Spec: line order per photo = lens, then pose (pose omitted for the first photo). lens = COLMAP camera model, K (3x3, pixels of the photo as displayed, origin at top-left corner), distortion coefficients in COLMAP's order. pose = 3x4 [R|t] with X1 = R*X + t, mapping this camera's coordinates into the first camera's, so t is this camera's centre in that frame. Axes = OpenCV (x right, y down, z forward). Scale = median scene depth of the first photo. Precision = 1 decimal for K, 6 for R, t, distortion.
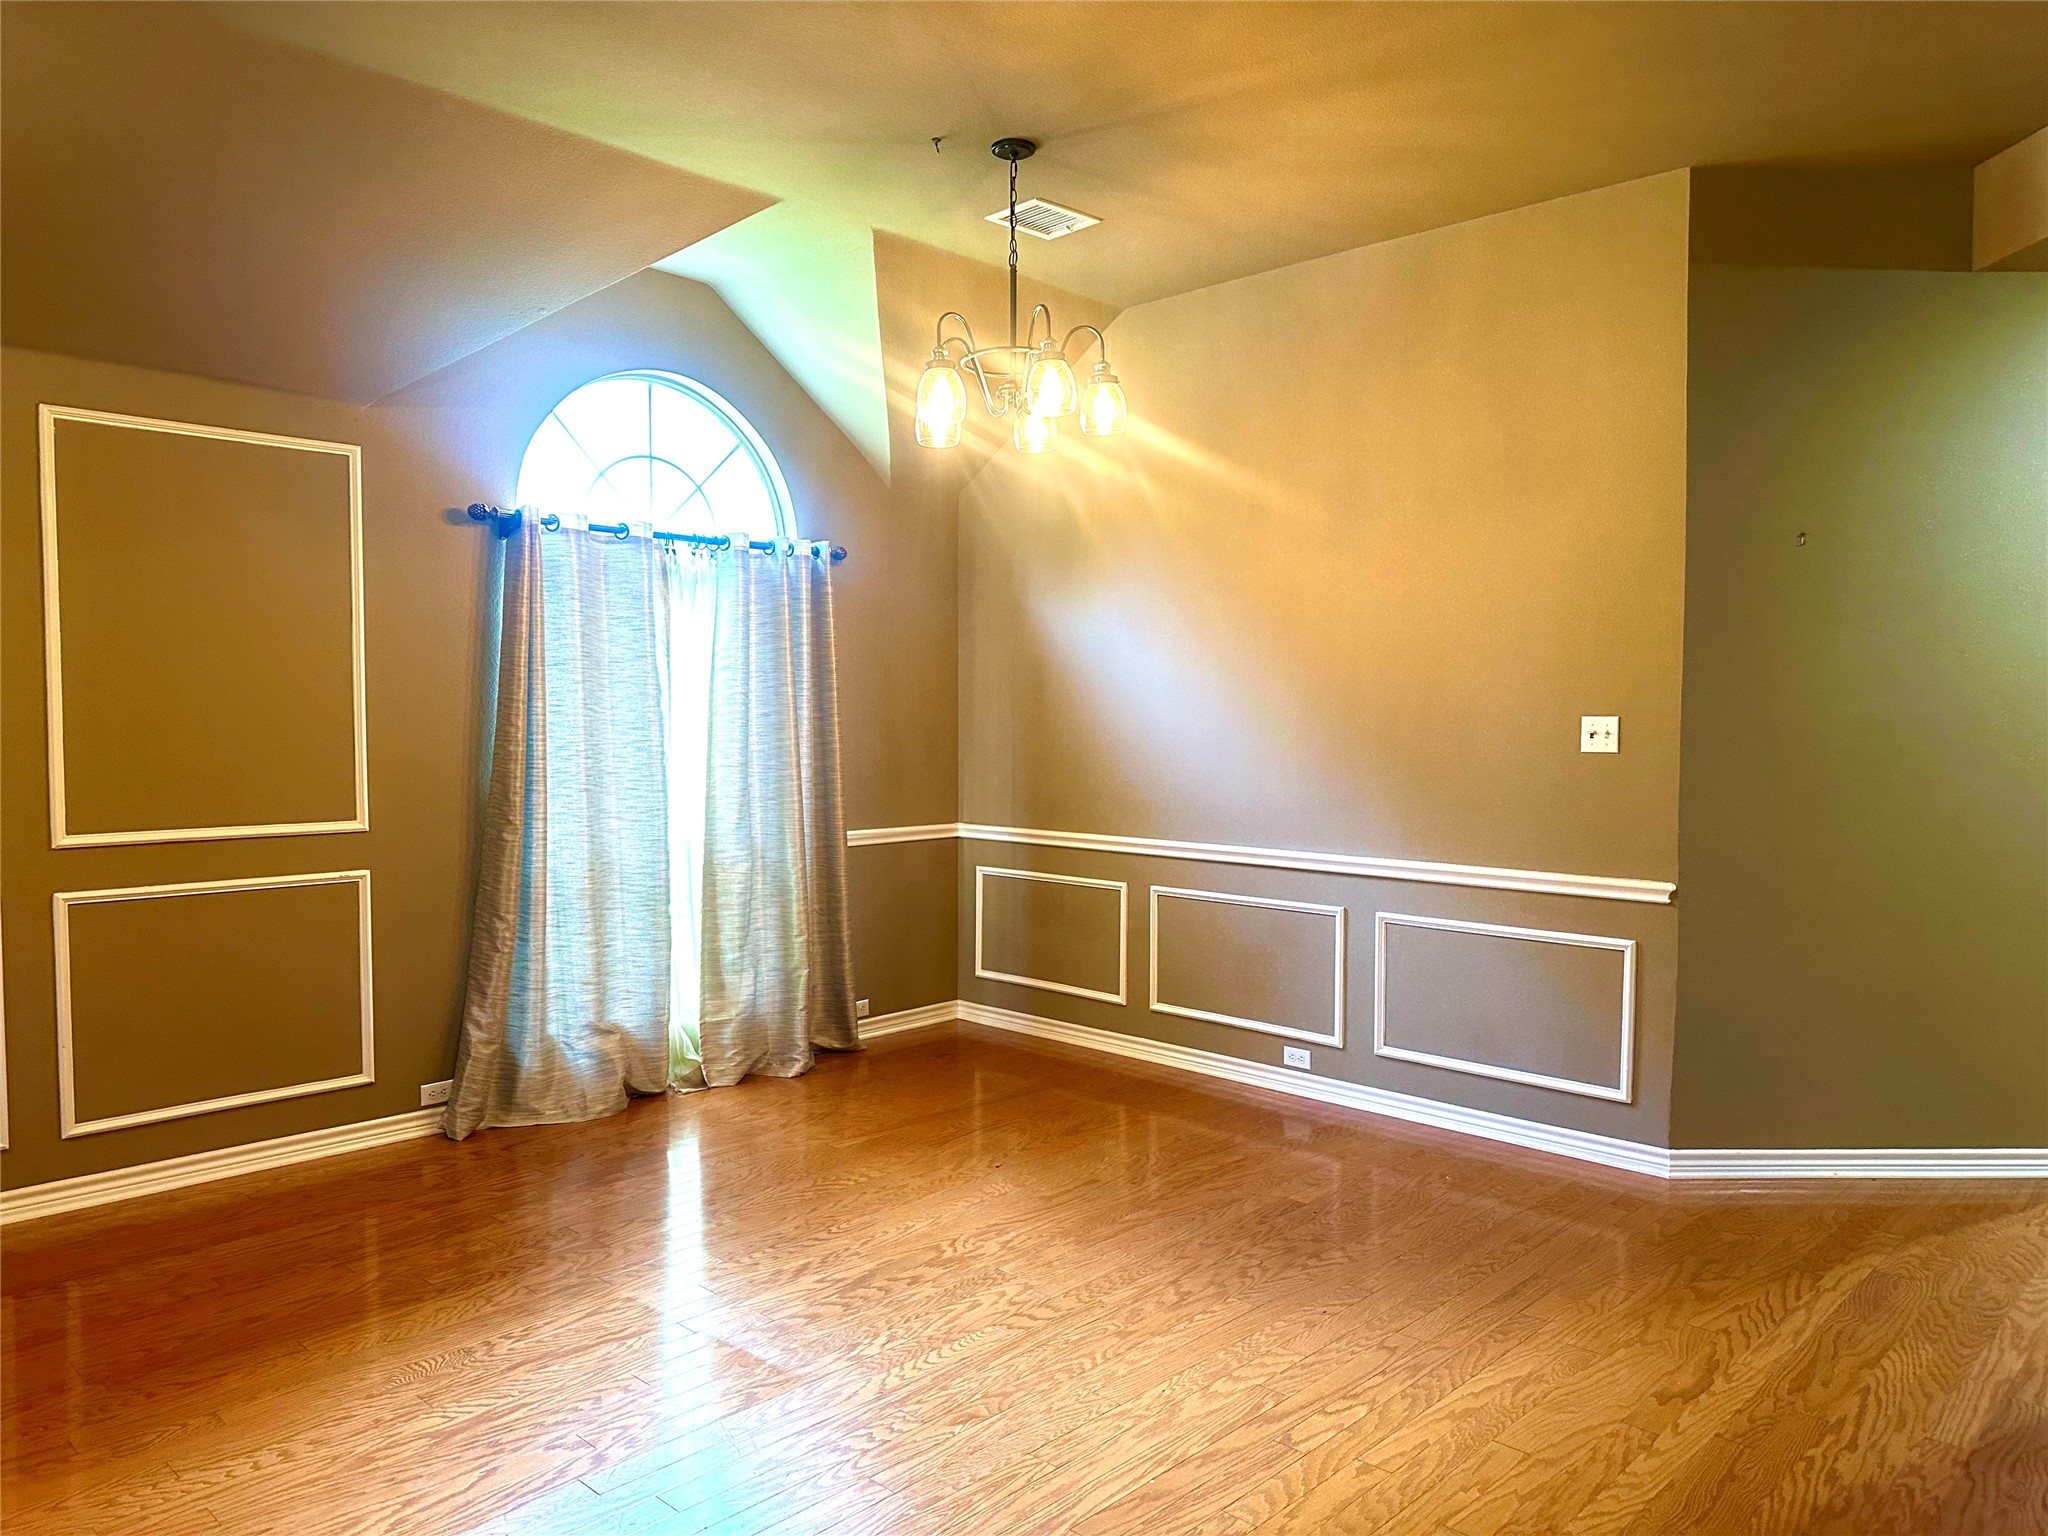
lens RADIAL K [[1455.6, 0, 1012.5], [0, 1455.6, 771.8], [0, 0, 1]] dist [0.039764, -0.034437]
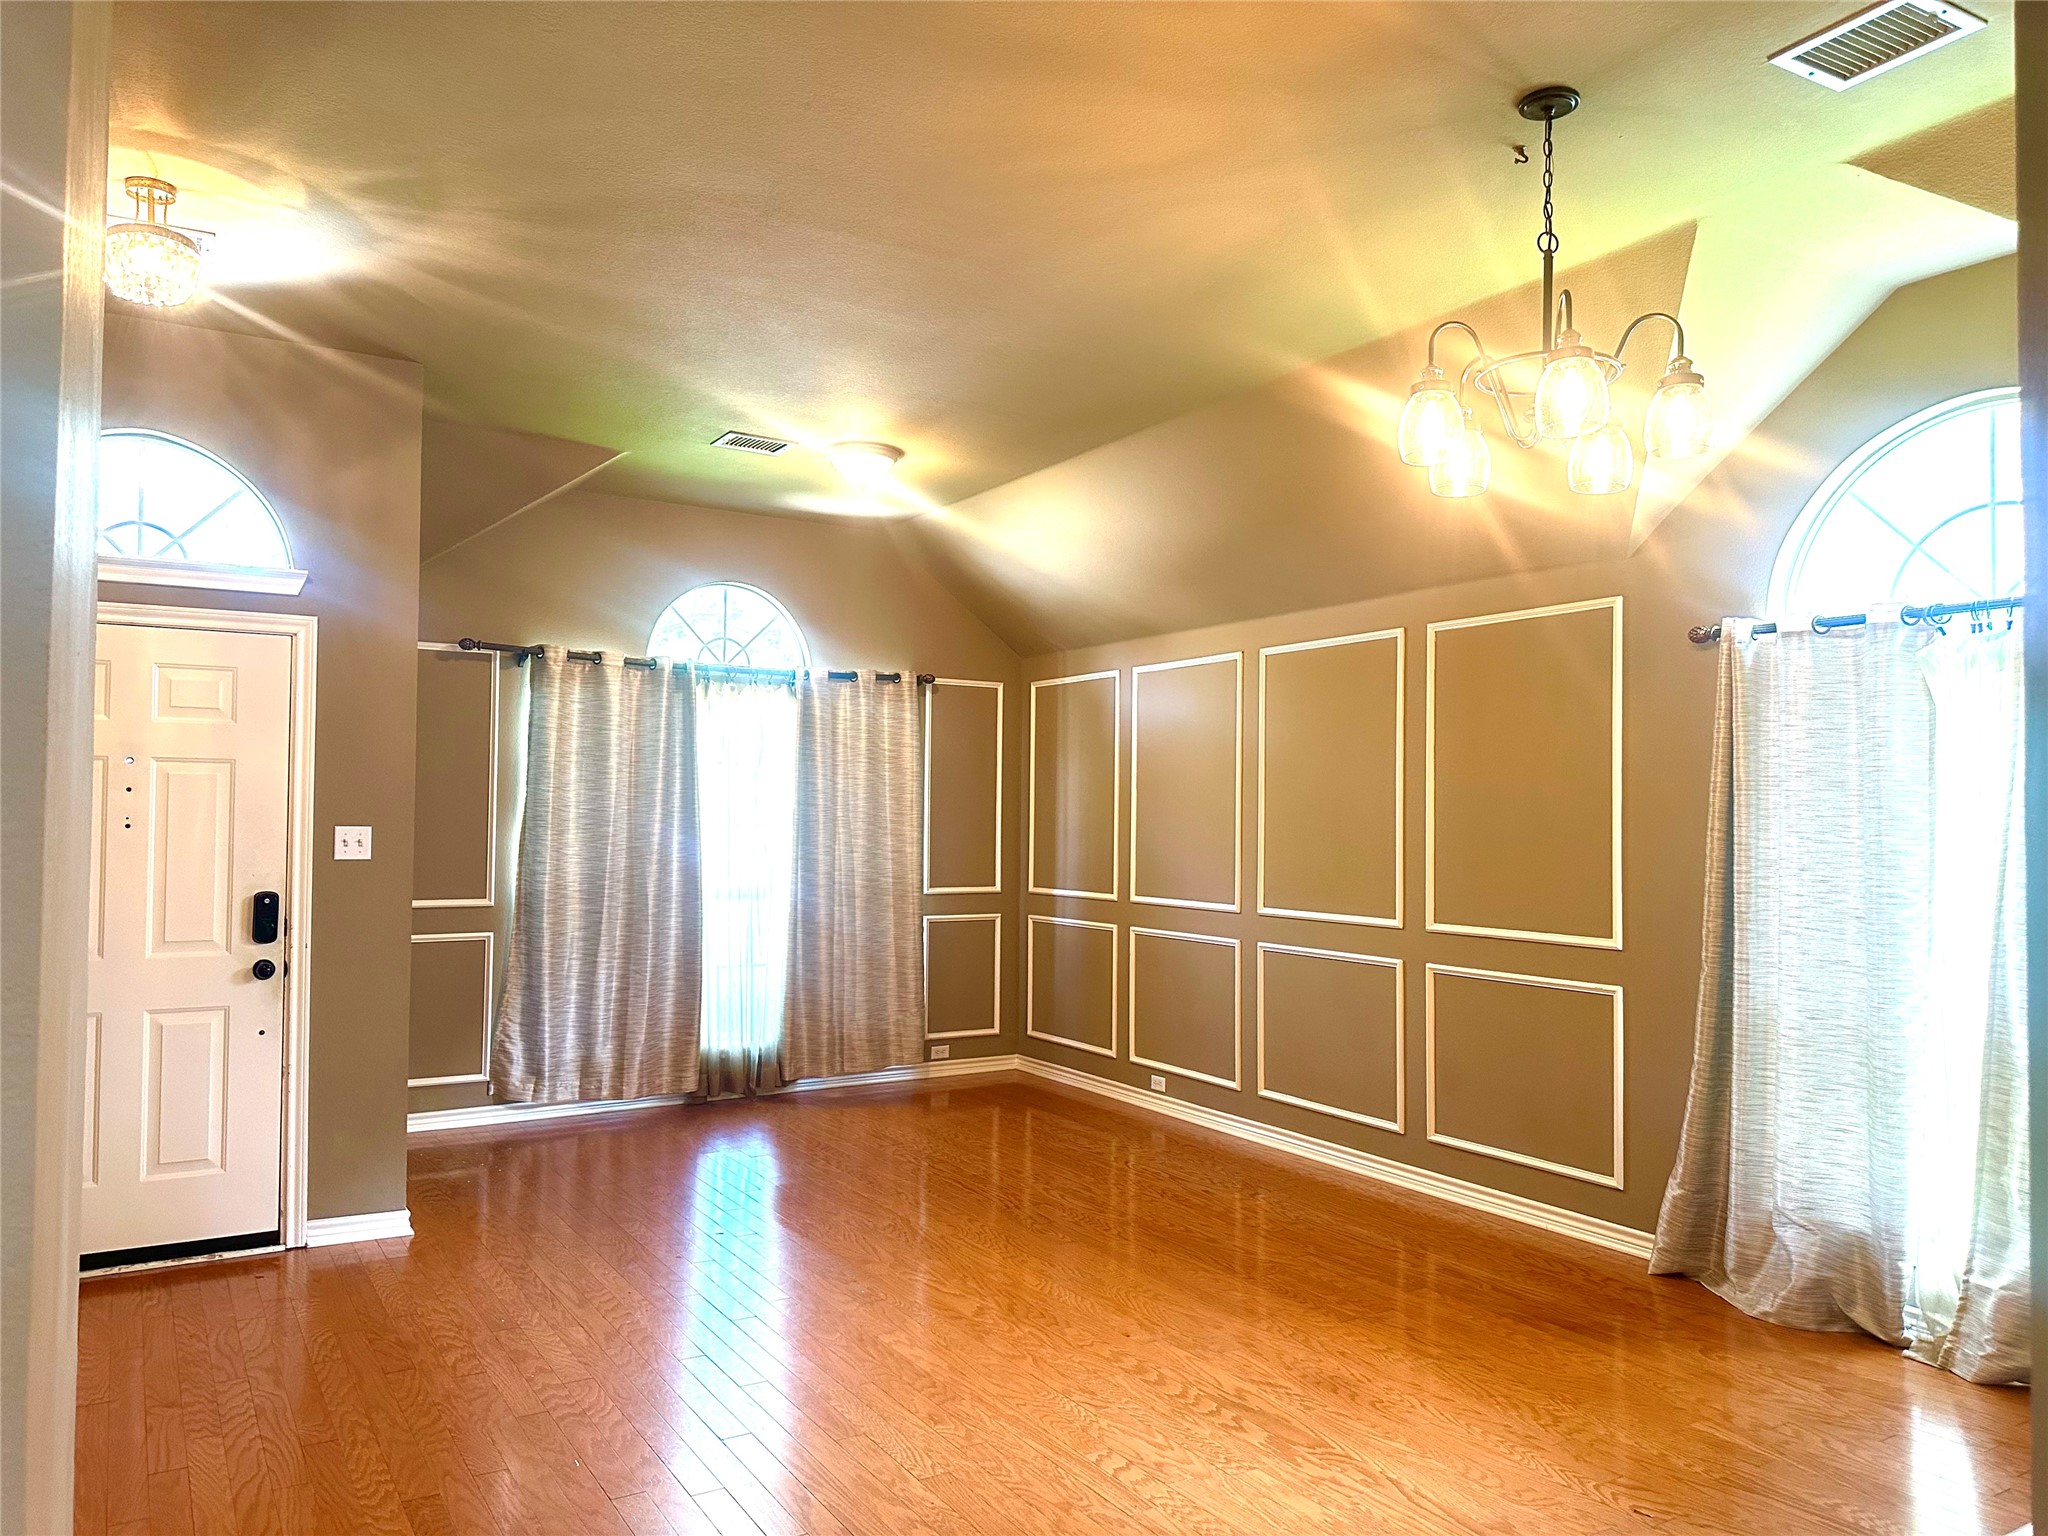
lens RADIAL K [[1455.6, 0, 1012.4], [0, 1455.6, 771.5], [0, 0, 1]] dist [0.039764, -0.034437]
pose [[-0.266955, -0.036679, -0.963011, 0.711554], [-0.048354, 0.998527, -0.024627, -0.041818], [0.962495, 0.039991, -0.268335, 0.852232]]
